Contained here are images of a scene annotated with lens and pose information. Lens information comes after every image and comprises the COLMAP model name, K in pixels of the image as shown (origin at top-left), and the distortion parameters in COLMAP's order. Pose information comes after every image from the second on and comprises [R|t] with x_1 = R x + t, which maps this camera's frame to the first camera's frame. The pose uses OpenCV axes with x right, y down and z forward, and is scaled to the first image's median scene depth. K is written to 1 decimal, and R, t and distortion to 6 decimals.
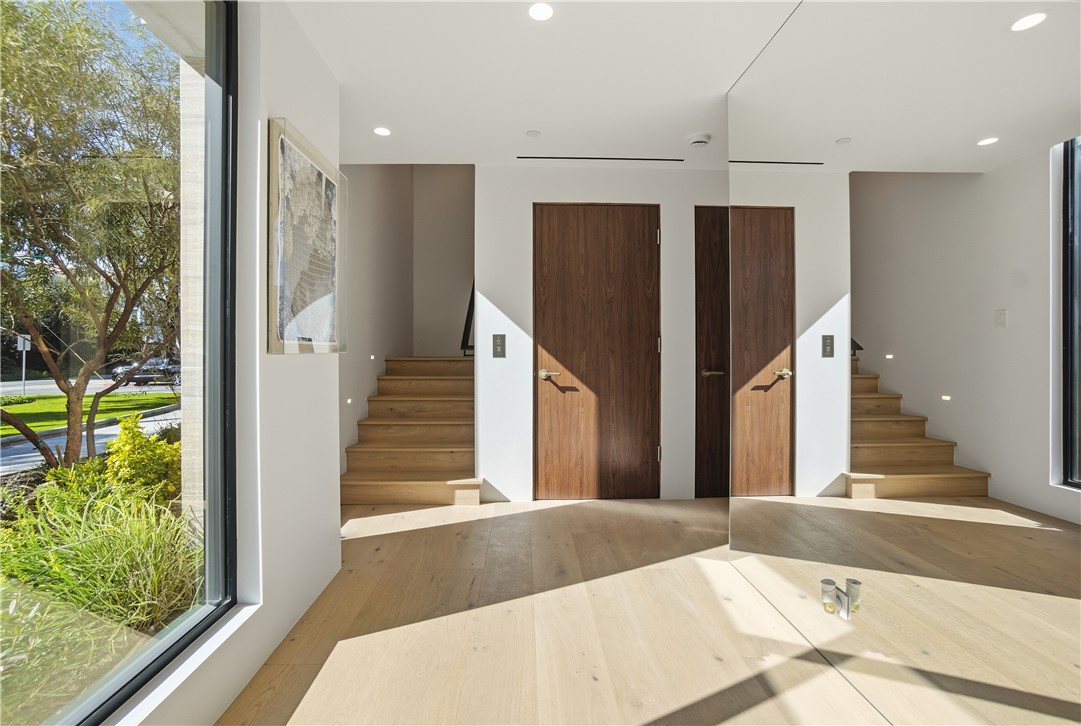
lens RADIAL K [[494.1, 0, 539.7], [0, 494.1, 357.3], [0, 0, 1]] dist [-0.031145, 0.017264]
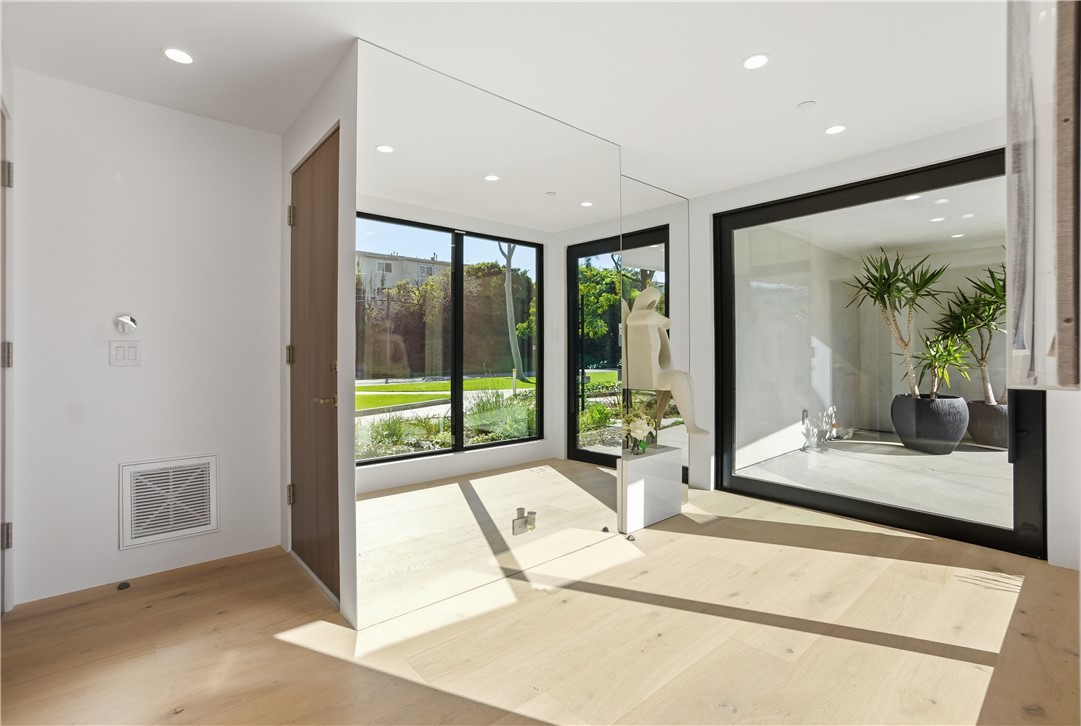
lens RADIAL K [[494.1, 0, 539.7], [0, 494.1, 356.5], [0, 0, 1]] dist [-0.031145, 0.017264]
pose [[-0.623318, -0.006809, 0.781938, -0.597090], [0.004362, 0.999916, 0.012184, -0.049668], [-0.781956, 0.011006, -0.623236, 1.823295]]
